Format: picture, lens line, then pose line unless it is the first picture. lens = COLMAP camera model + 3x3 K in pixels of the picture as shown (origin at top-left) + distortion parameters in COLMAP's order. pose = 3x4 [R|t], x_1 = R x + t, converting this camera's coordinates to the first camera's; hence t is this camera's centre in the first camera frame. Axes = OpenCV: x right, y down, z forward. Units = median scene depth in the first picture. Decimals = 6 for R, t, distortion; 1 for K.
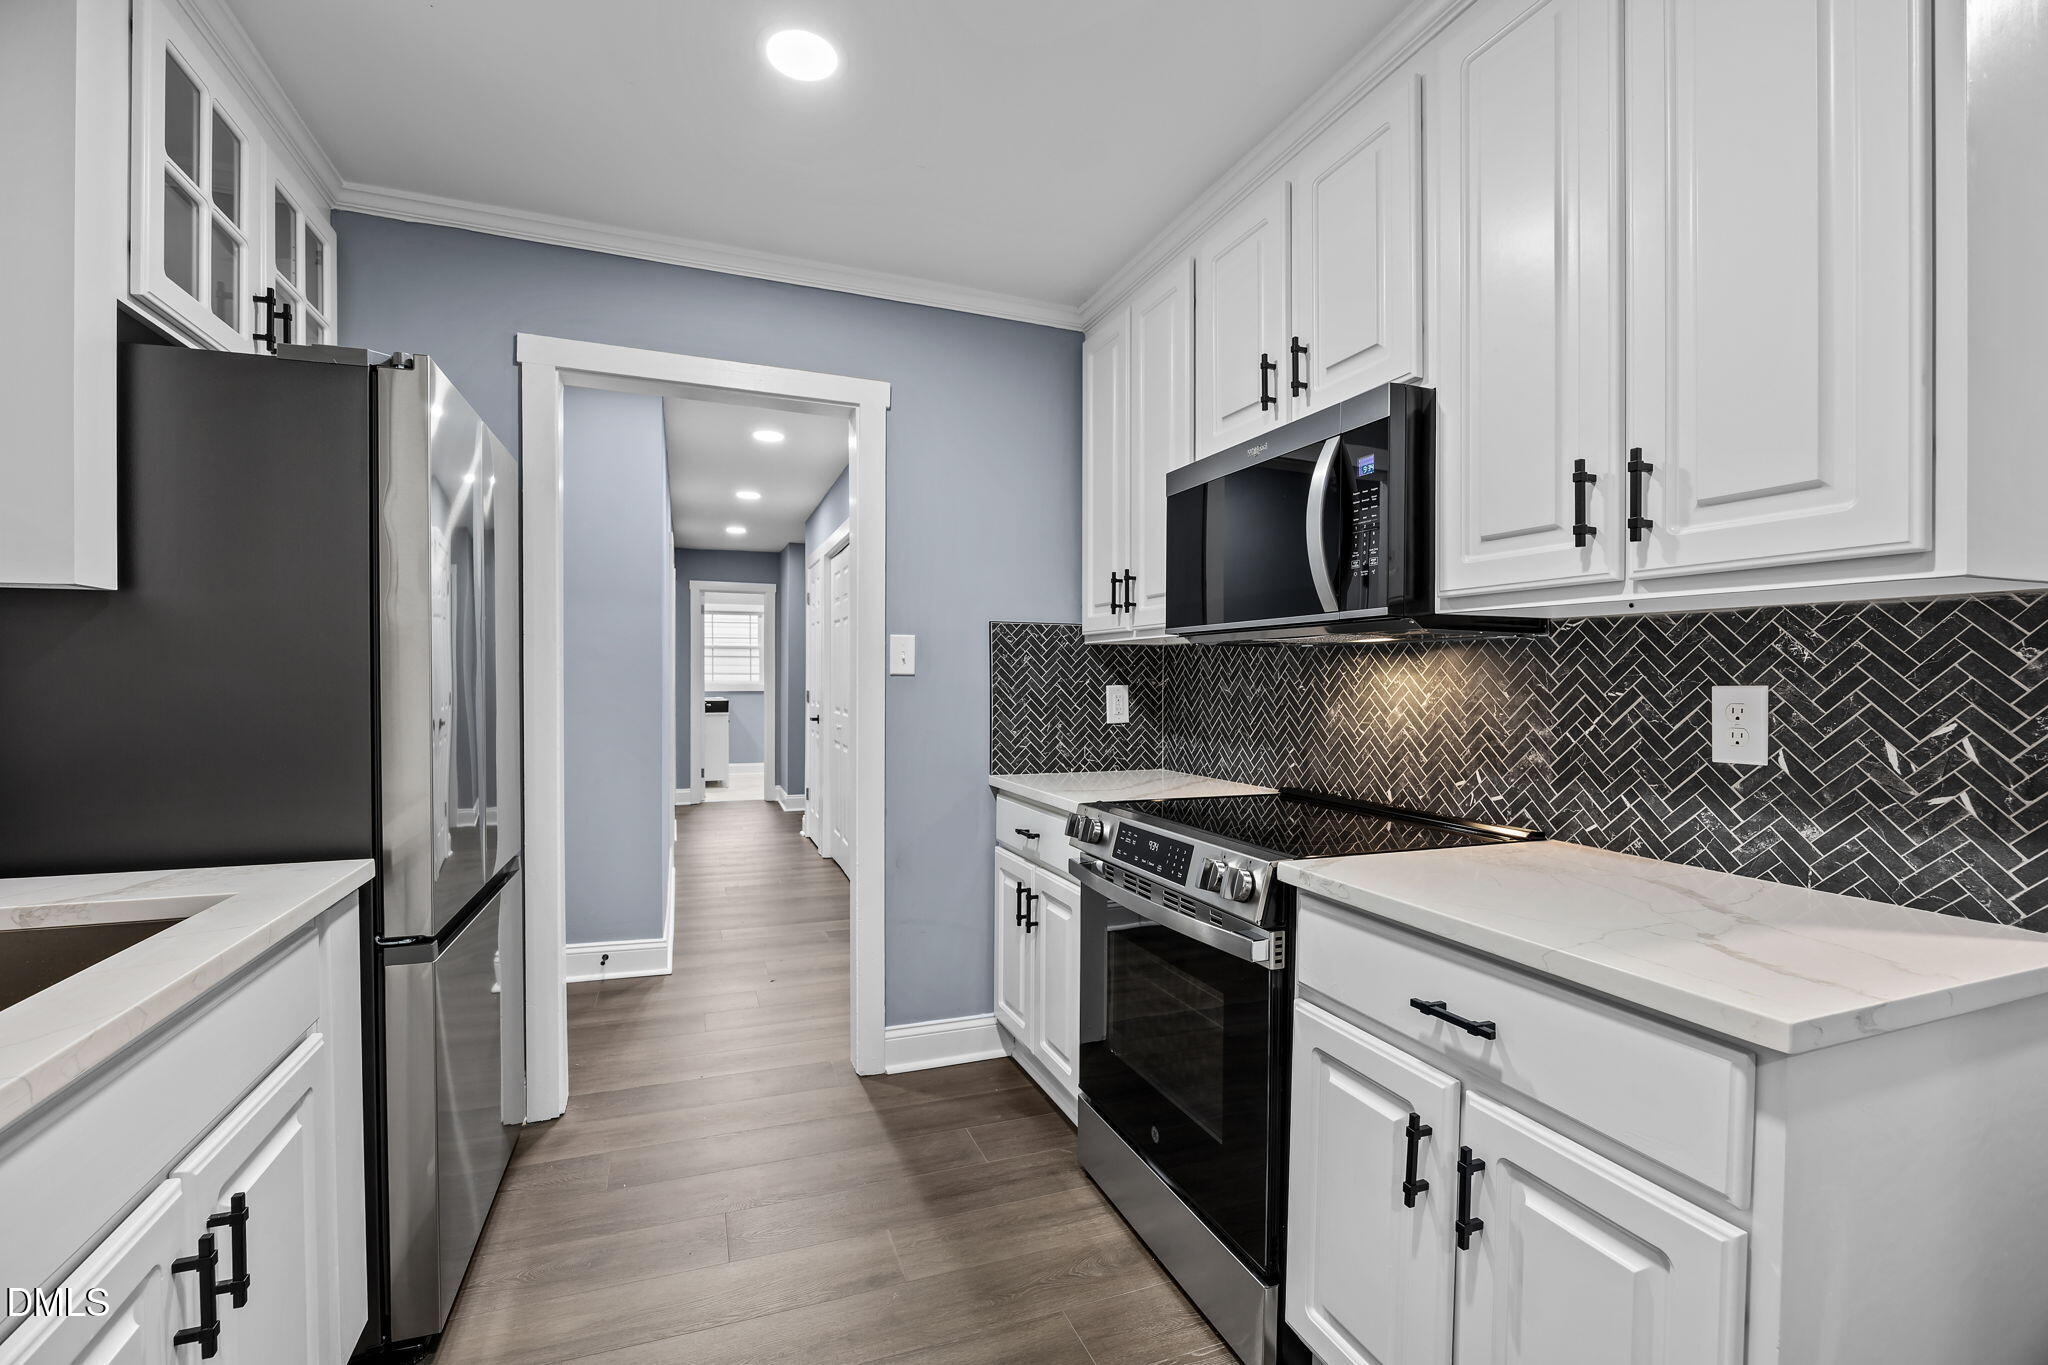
lens RADIAL K [[867.2, 0, 996.5], [0, 867.2, 687.3], [0, 0, 1]] dist [-0.014920, -0.001305]
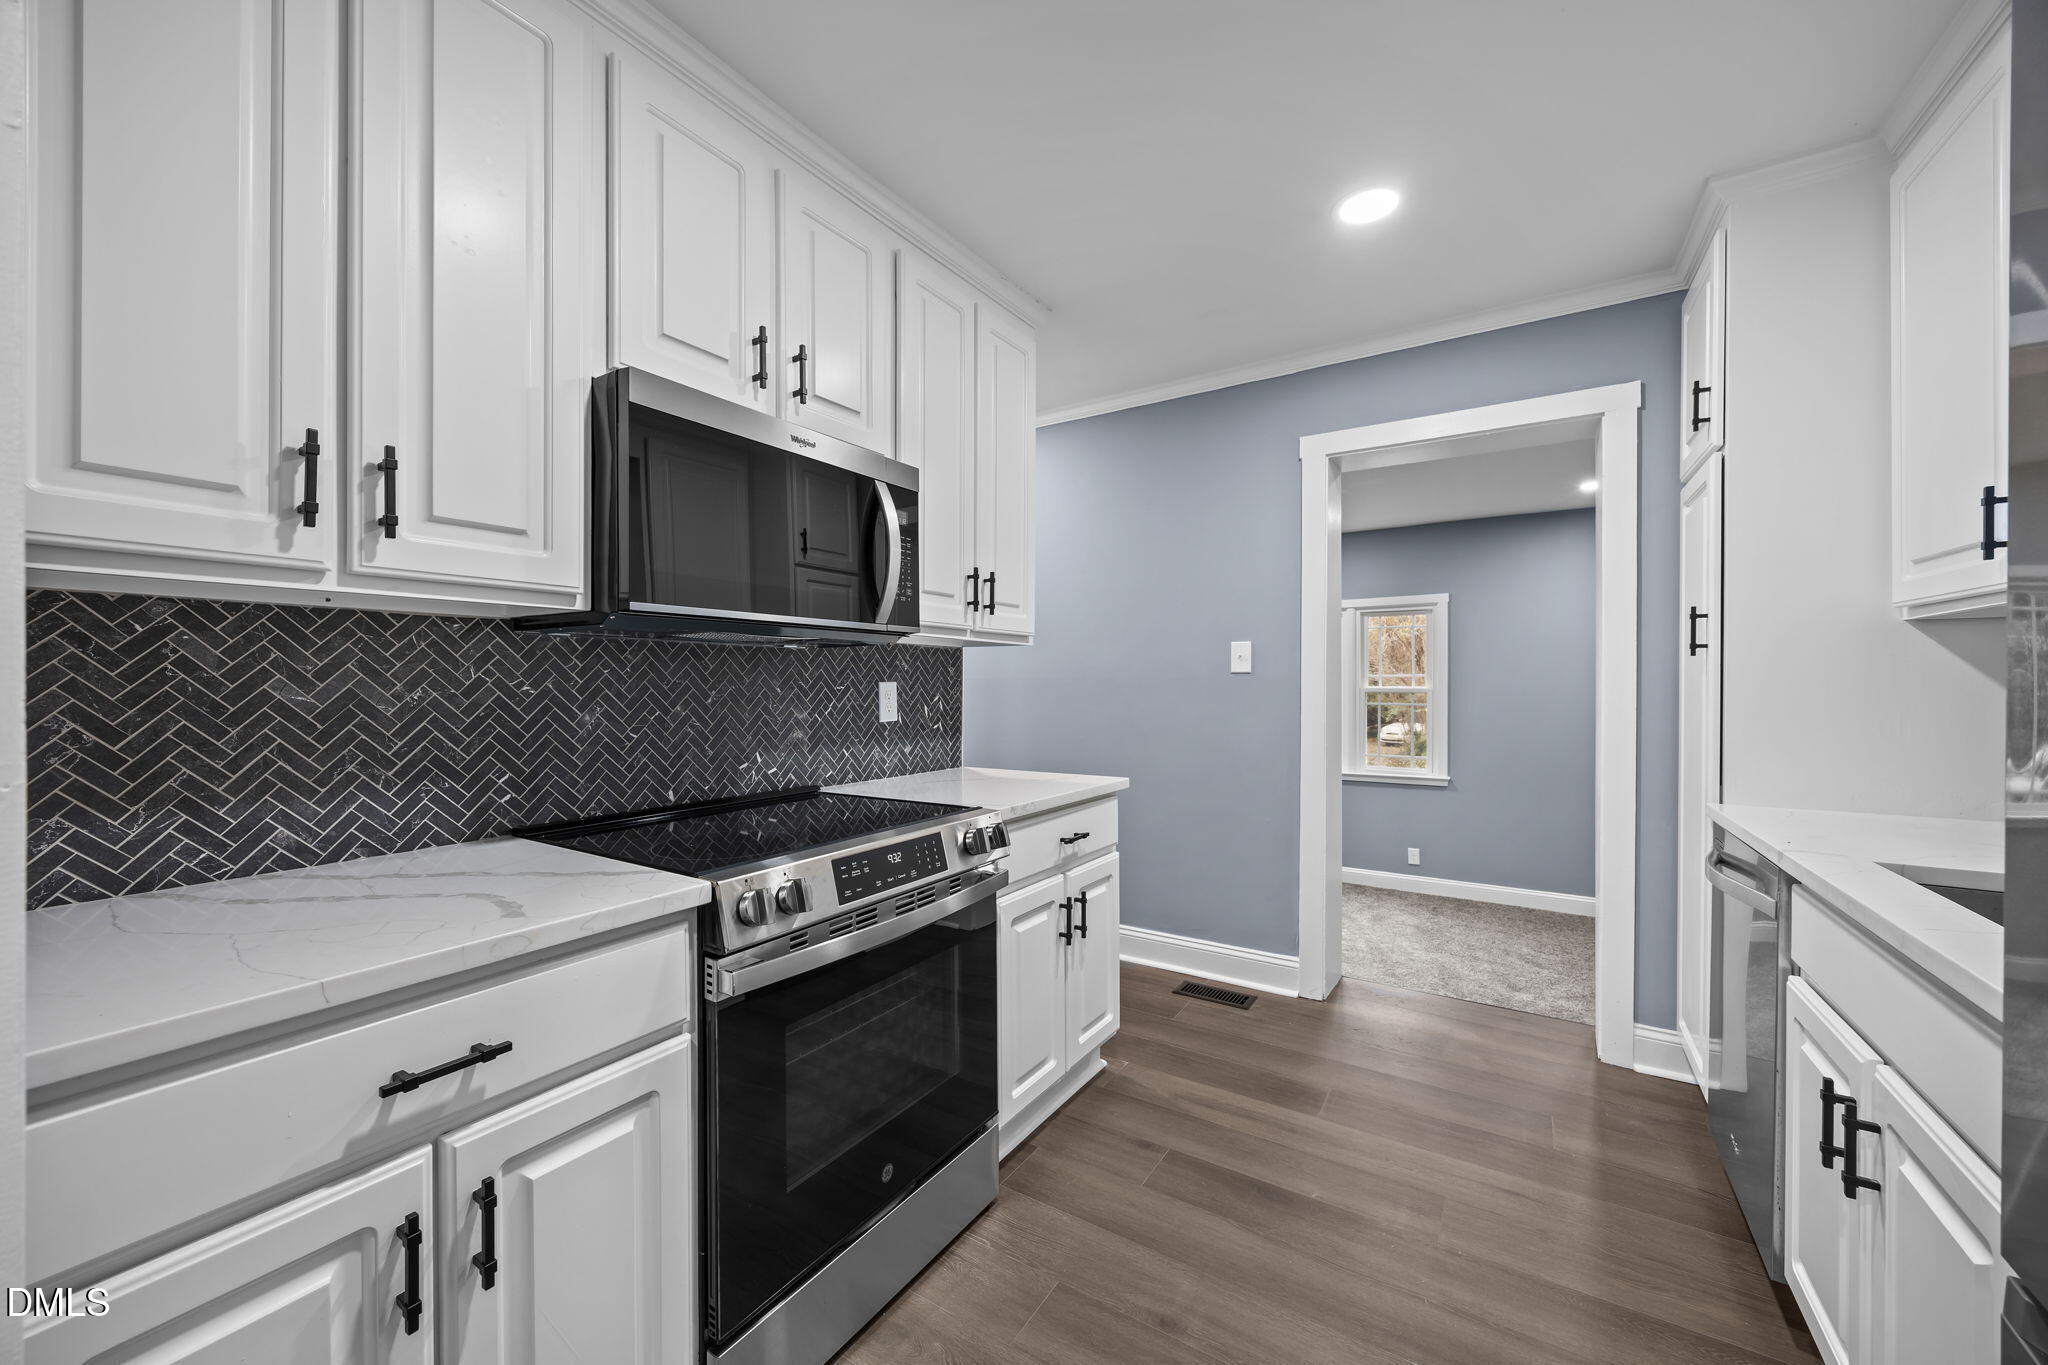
lens RADIAL K [[782.6, 0, 1014.4], [0, 782.6, 683.3], [0, 0, 1]] dist [0.002680, -0.000192]
pose [[-0.599164, -0.006626, 0.800599, -0.551076], [0.004494, 0.999922, 0.011638, -0.013339], [-0.800613, 0.010571, -0.599088, 1.355125]]
